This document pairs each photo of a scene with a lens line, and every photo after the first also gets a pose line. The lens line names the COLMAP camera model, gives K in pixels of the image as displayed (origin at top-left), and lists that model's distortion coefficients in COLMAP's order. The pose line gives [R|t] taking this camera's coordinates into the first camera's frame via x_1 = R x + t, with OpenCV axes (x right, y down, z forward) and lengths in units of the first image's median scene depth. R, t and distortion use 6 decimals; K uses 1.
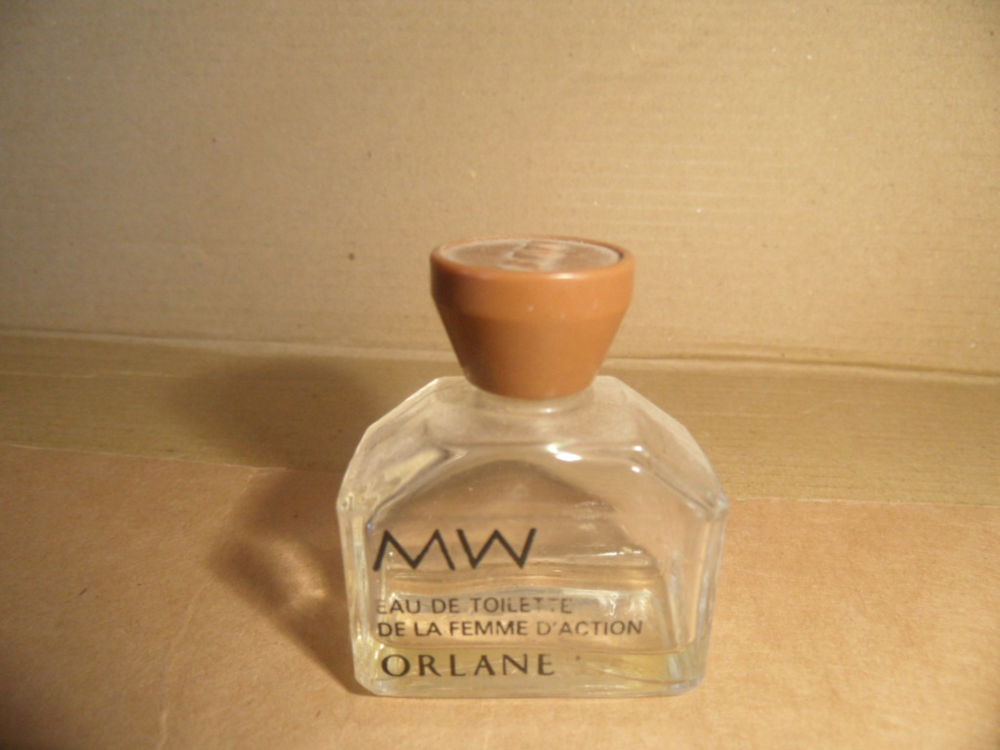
lens RADIAL K [[721.9, 0, 497.1], [0, 721.9, 379.7], [0, 0, 1]] dist [-0.039890, 0.002684]
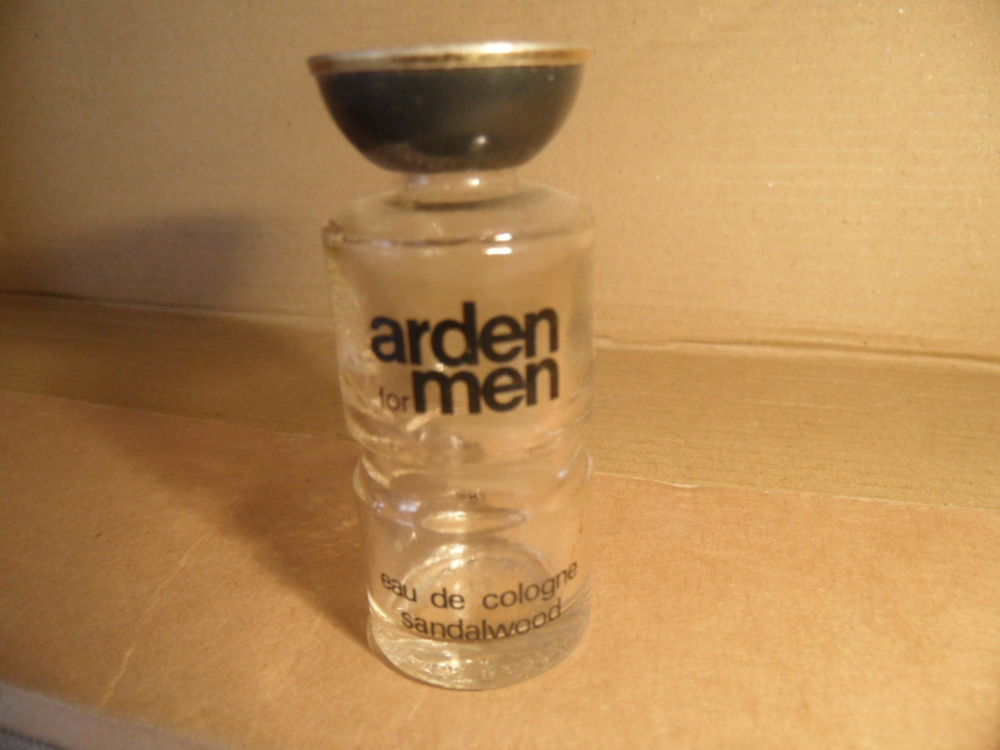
lens RADIAL K [[721.9, 0, 497.1], [0, 721.9, 379.7], [0, 0, 1]] dist [-0.039890, 0.002684]
pose [[0.982647, 0.034457, -0.182256, 0.133525], [-0.032364, 0.999372, 0.014446, 0.017448], [0.182639, -0.008297, 0.983145, 0.030461]]
